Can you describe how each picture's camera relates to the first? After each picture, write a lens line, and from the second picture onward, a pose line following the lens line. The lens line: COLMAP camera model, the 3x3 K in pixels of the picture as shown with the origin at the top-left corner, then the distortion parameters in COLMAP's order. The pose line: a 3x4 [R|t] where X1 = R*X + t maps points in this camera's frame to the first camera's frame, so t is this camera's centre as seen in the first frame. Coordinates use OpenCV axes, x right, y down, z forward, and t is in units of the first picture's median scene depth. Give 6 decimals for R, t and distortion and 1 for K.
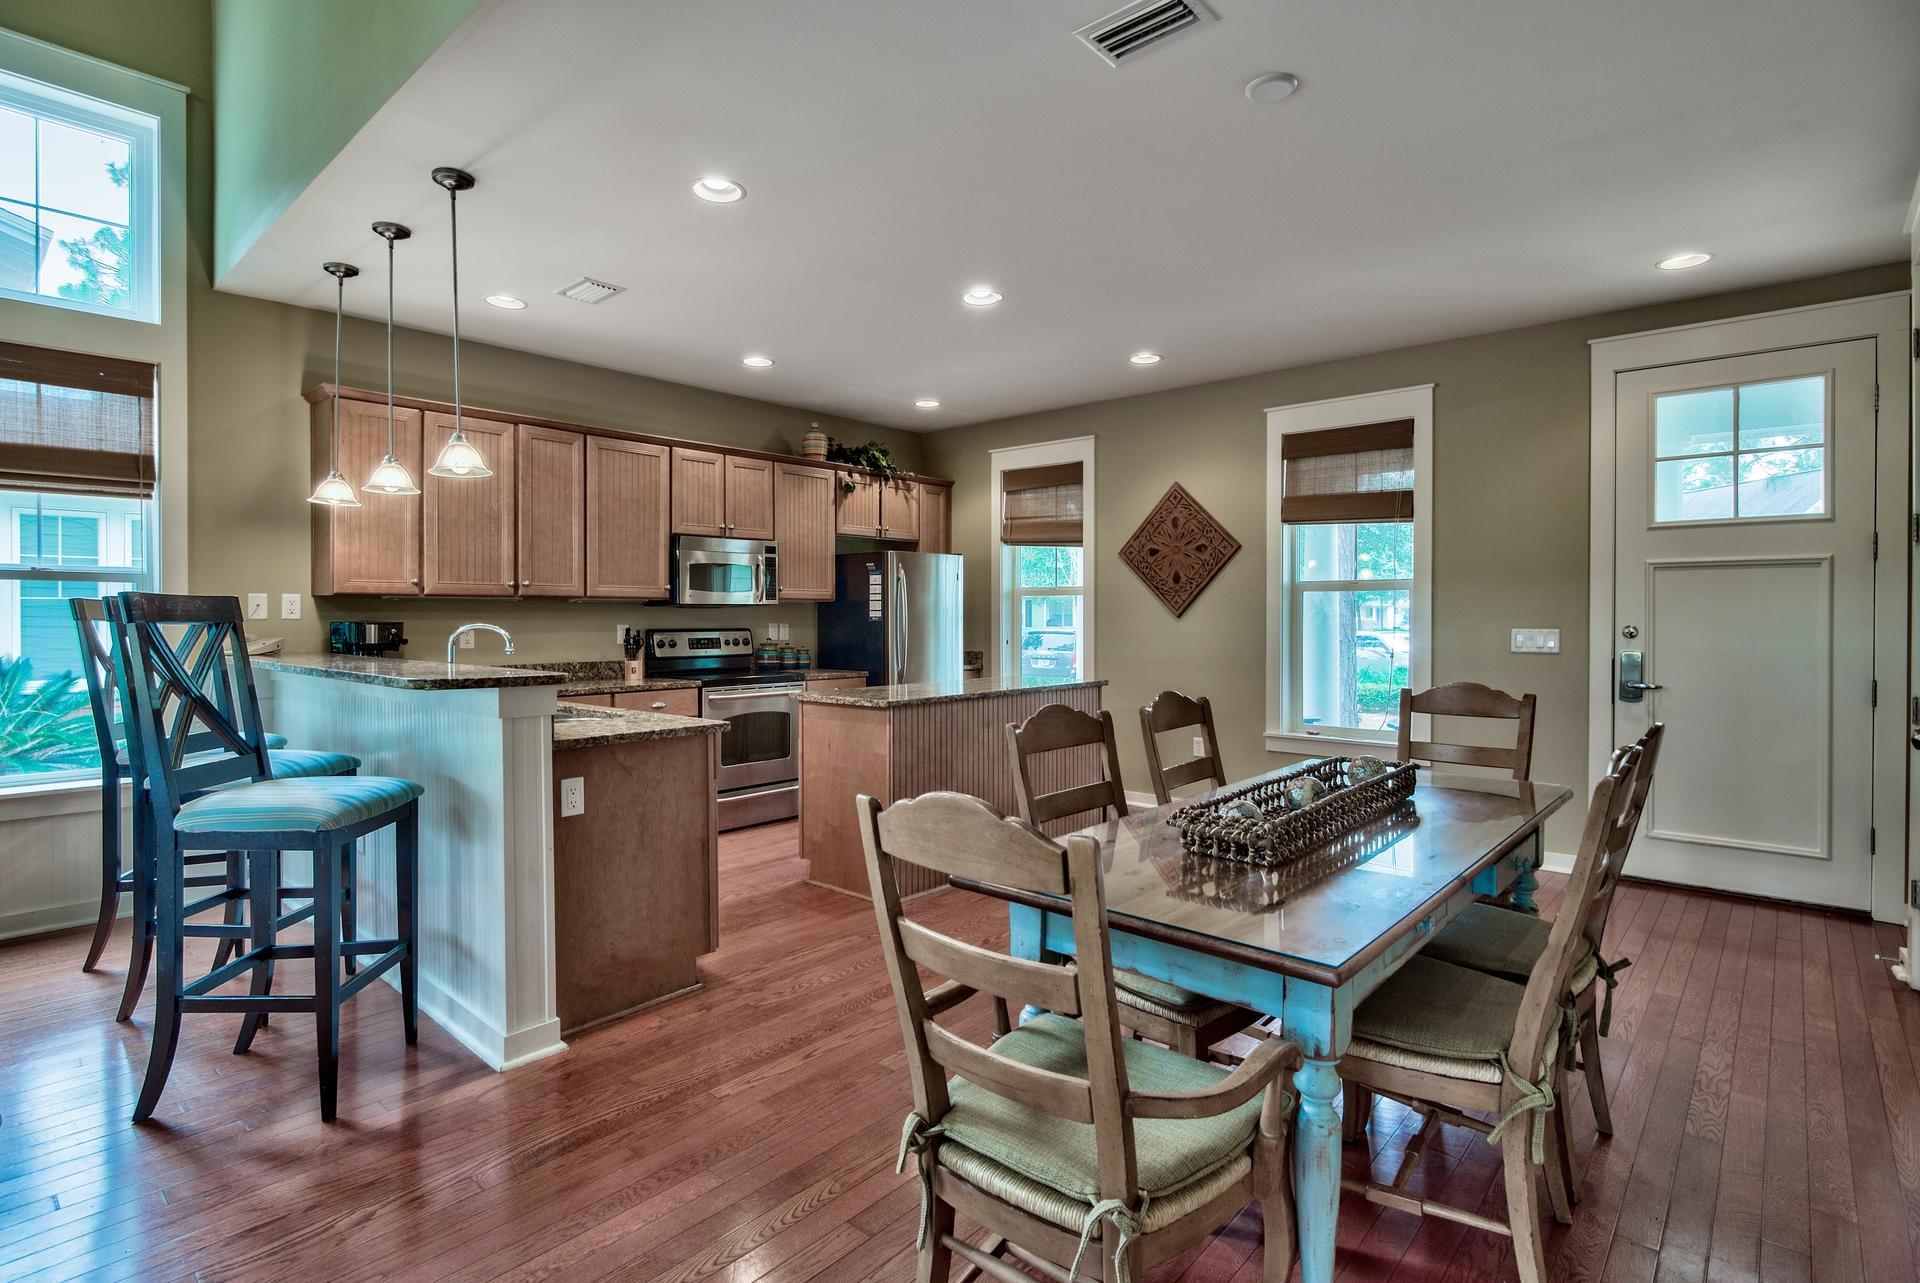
lens RADIAL K [[945.3, 0, 948.2], [0, 945.3, 628.0], [0, 0, 1]] dist [-0.002385, -0.001647]
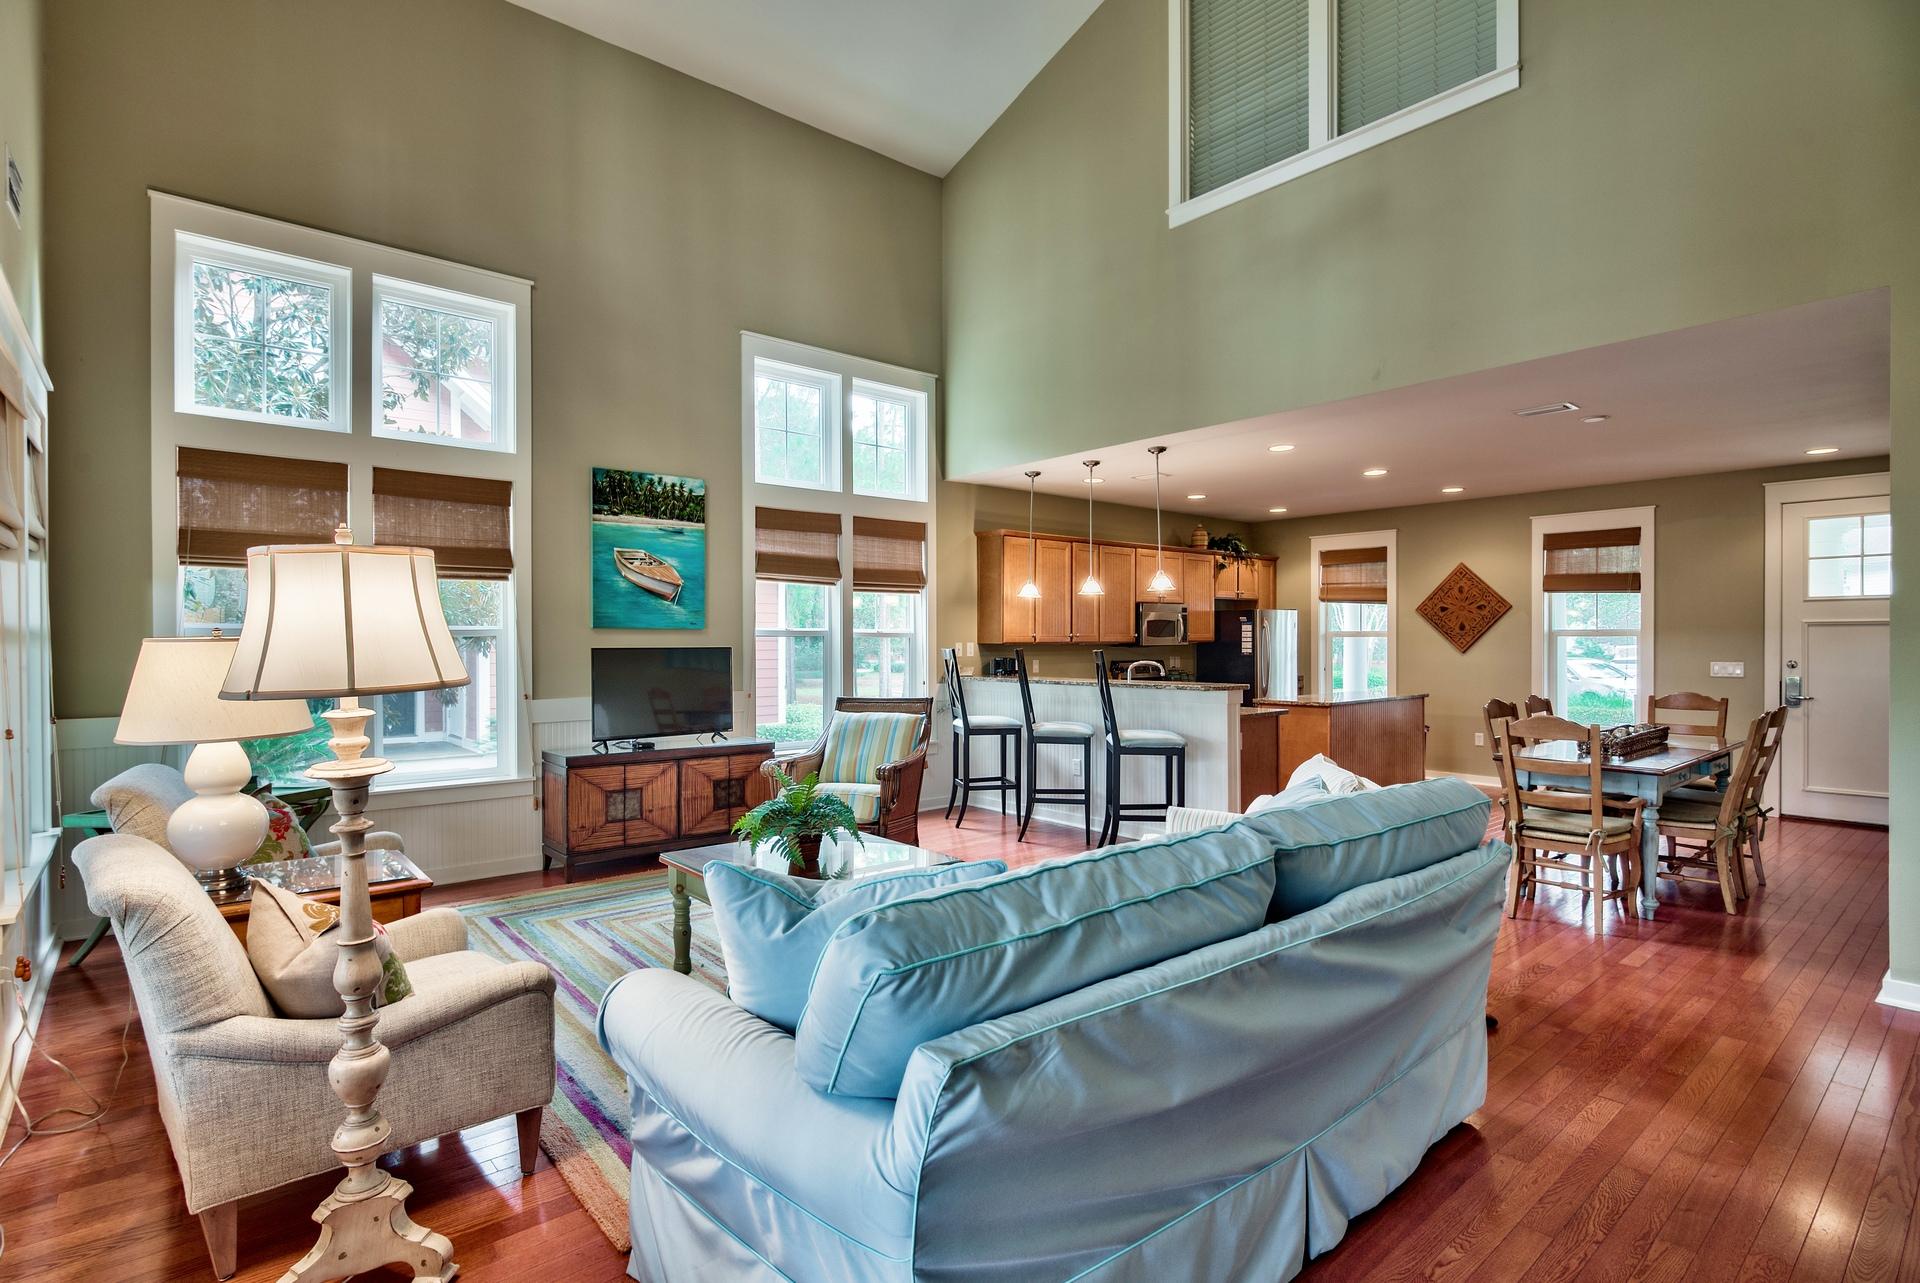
lens RADIAL K [[945.3, 0, 931.0], [0, 945.3, 650.1], [0, 0, 1]] dist [-0.002385, -0.001647]
pose [[0.989650, -0.001034, -0.143502, -0.430392], [0.000775, 0.999998, -0.001863, -0.015670], [0.143503, 0.001732, 0.989648, -0.688769]]
